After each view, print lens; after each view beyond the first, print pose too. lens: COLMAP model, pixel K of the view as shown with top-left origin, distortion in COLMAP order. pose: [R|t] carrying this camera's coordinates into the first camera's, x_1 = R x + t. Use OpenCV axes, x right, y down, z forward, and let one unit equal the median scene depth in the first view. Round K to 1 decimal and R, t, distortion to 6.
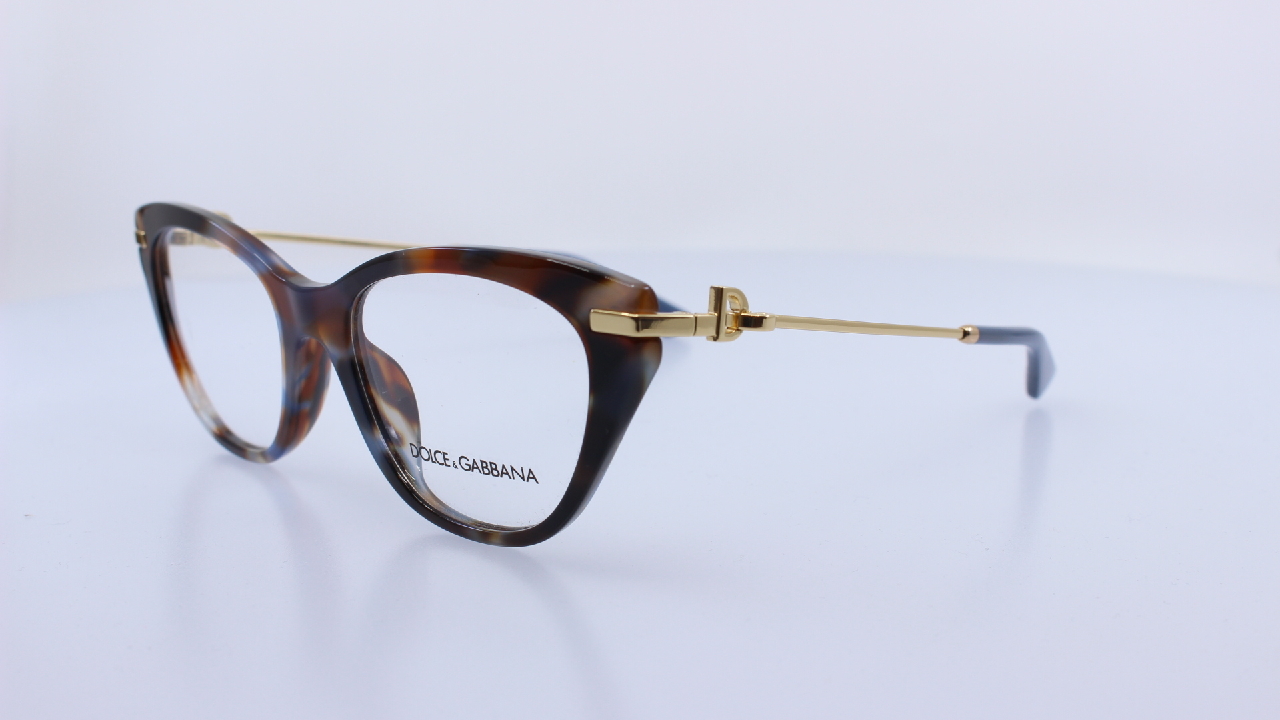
lens RADIAL K [[1429.0, 0, 640.0], [0, 1429.0, 360.0], [0, 0, 1]] dist [-0.019962, -0.005468]
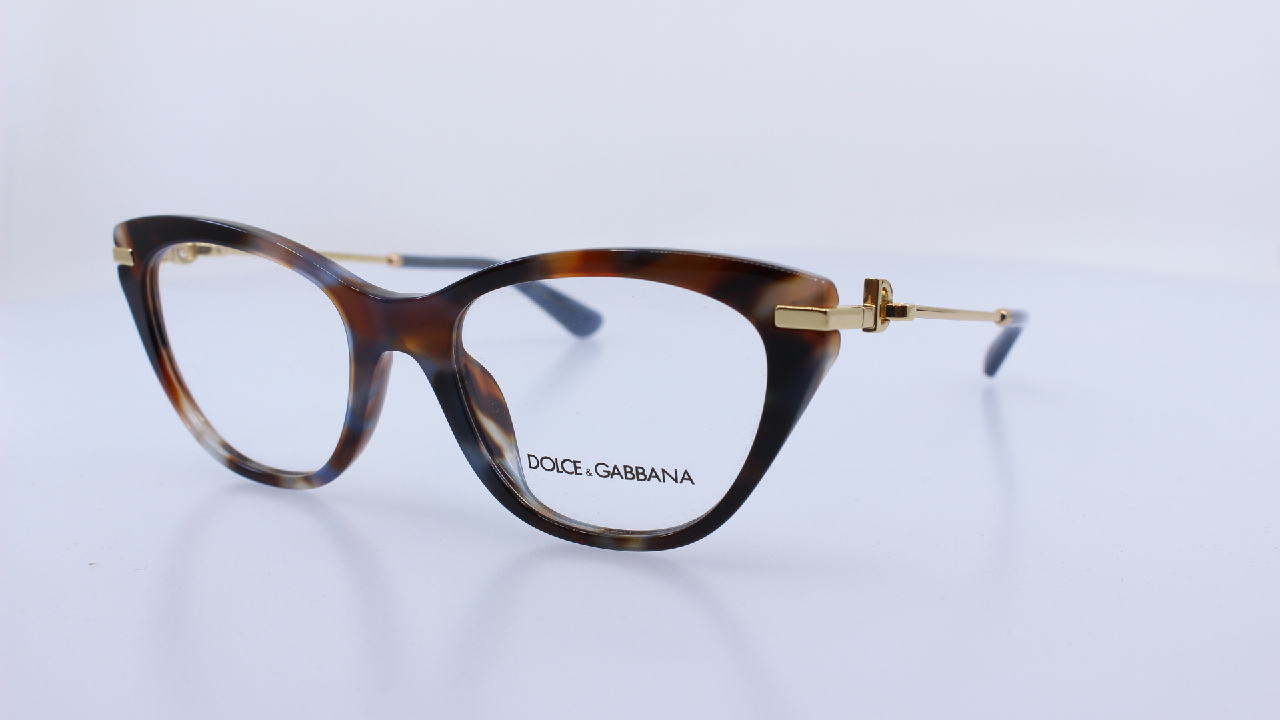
lens RADIAL K [[1429.0, 0, 640.0], [0, 1429.0, 360.0], [0, 0, 1]] dist [-0.019962, -0.005468]
pose [[0.968258, -0.052286, 0.244422, -0.337915], [0.053080, 0.998585, 0.003340, -0.004990], [-0.244251, 0.009739, 0.969663, 0.043211]]
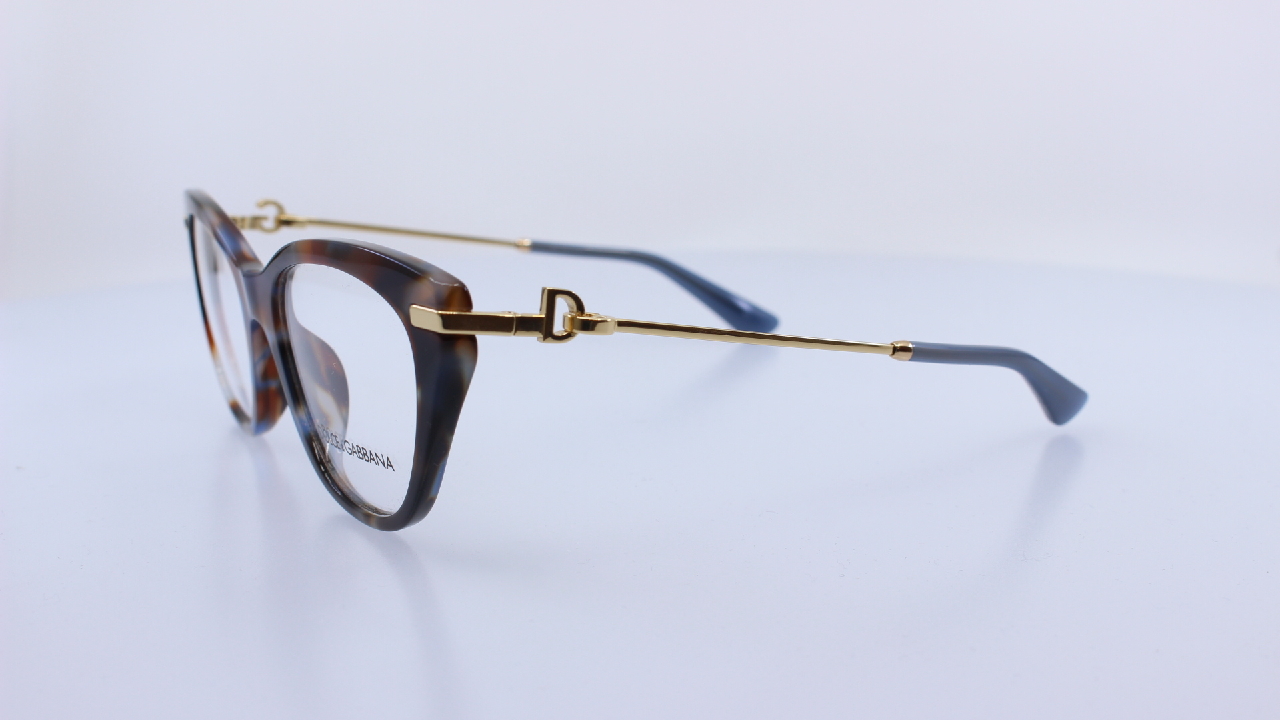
lens RADIAL K [[1429.0, 0, 640.0], [0, 1429.0, 360.0], [0, 0, 1]] dist [-0.019962, -0.005468]
pose [[0.966611, 0.054885, -0.250302, 0.347023], [-0.054149, 0.998484, 0.009832, -0.013366], [0.250462, 0.004050, 0.968118, 0.041460]]
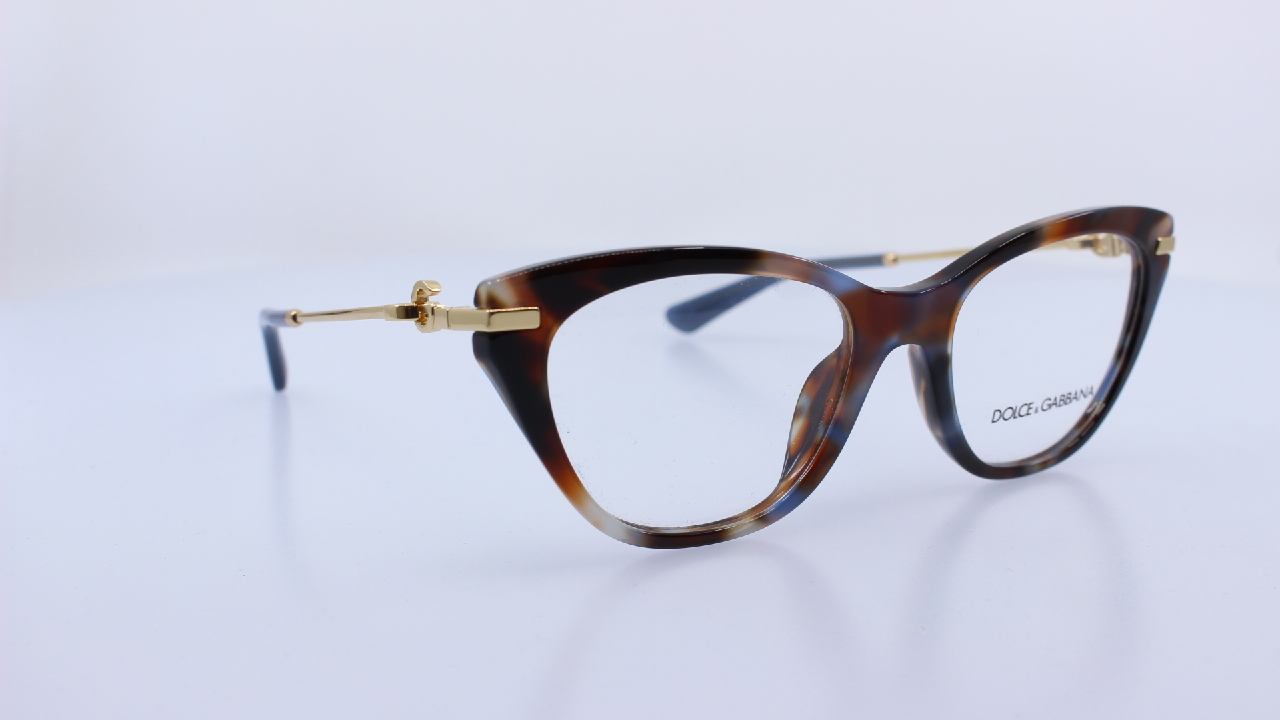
lens RADIAL K [[1429.0, 0, 640.0], [0, 1429.0, 360.0], [0, 0, 1]] dist [-0.019962, -0.005468]
pose [[0.264023, -0.197950, 0.943985, -1.308160], [0.211634, 0.966752, 0.143532, -0.200131], [-0.941012, 0.161884, 0.297138, 0.973671]]
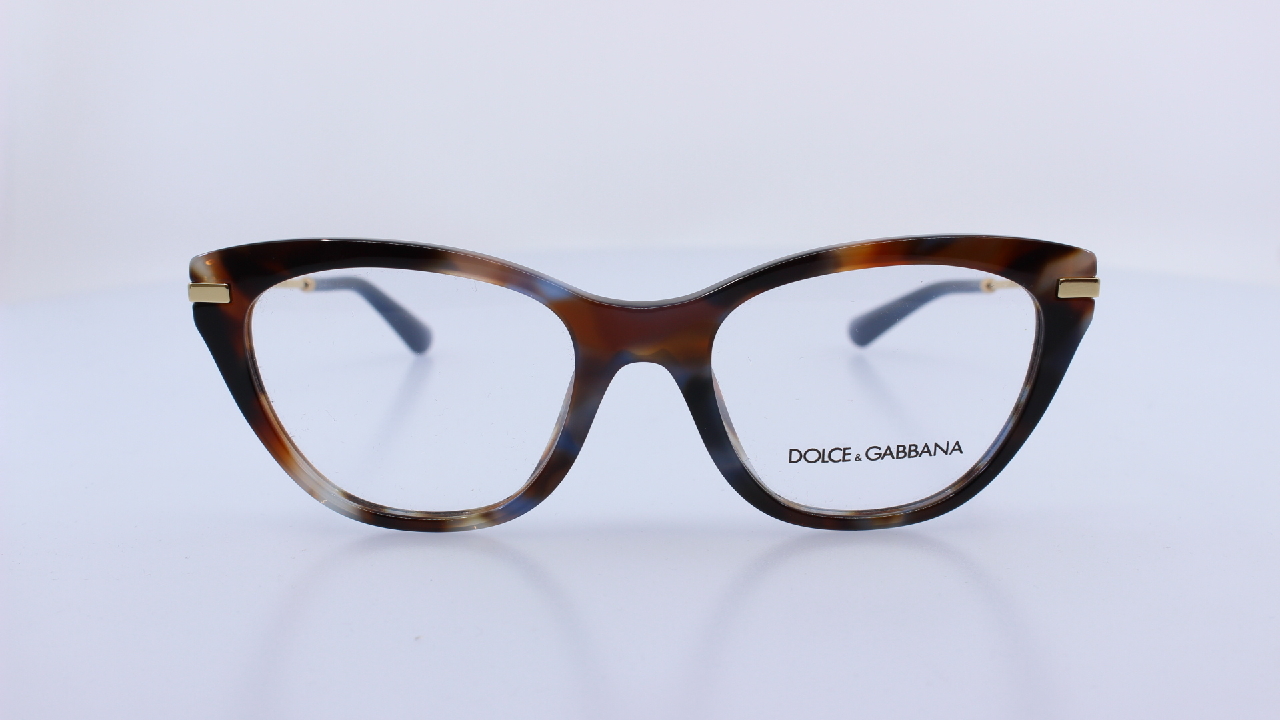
lens RADIAL K [[1429.0, 0, 640.0], [0, 1429.0, 360.0], [0, 0, 1]] dist [-0.019962, -0.005468]
pose [[0.728385, -0.142837, 0.670115, -0.929304], [0.147768, 0.987761, 0.049927, -0.069638], [-0.669045, 0.062655, 0.740577, 0.358108]]
